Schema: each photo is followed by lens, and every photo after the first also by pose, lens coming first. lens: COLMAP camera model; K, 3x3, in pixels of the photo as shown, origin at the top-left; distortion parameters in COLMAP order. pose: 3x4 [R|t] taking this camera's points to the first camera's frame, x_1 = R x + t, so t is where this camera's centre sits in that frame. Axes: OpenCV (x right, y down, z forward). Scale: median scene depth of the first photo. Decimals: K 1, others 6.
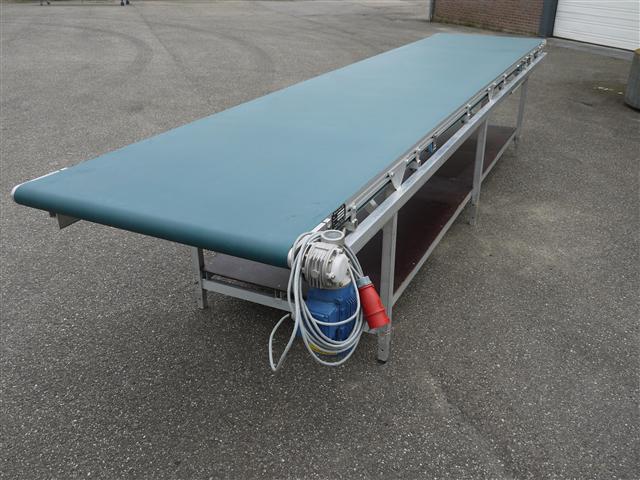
lens RADIAL K [[602.8, 0, 320.8], [0, 602.8, 236.9], [0, 0, 1]] dist [-0.031207, 0.025239]
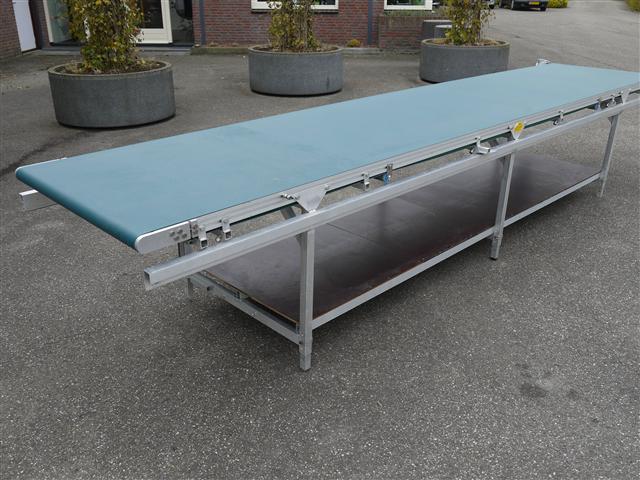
lens RADIAL K [[602.8, 0, 320.8], [0, 602.8, 236.9], [0, 0, 1]] dist [-0.031207, 0.025239]
pose [[-0.942730, -0.147553, 0.299145, 0.019067], [0.125798, 0.673329, 0.728562, -1.338809], [-0.308925, 0.724470, -0.616206, 2.818836]]
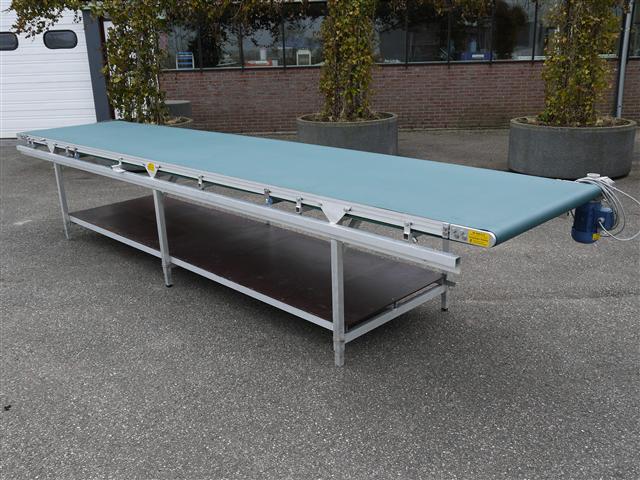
lens RADIAL K [[602.8, 0, 320.8], [0, 602.8, 236.9], [0, 0, 1]] dist [-0.031207, 0.025239]
pose [[0.336097, -0.304974, 0.891084, -1.301305], [0.425858, 0.893090, 0.145037, -0.302839], [-0.840050, 0.330729, 0.430040, 0.603088]]
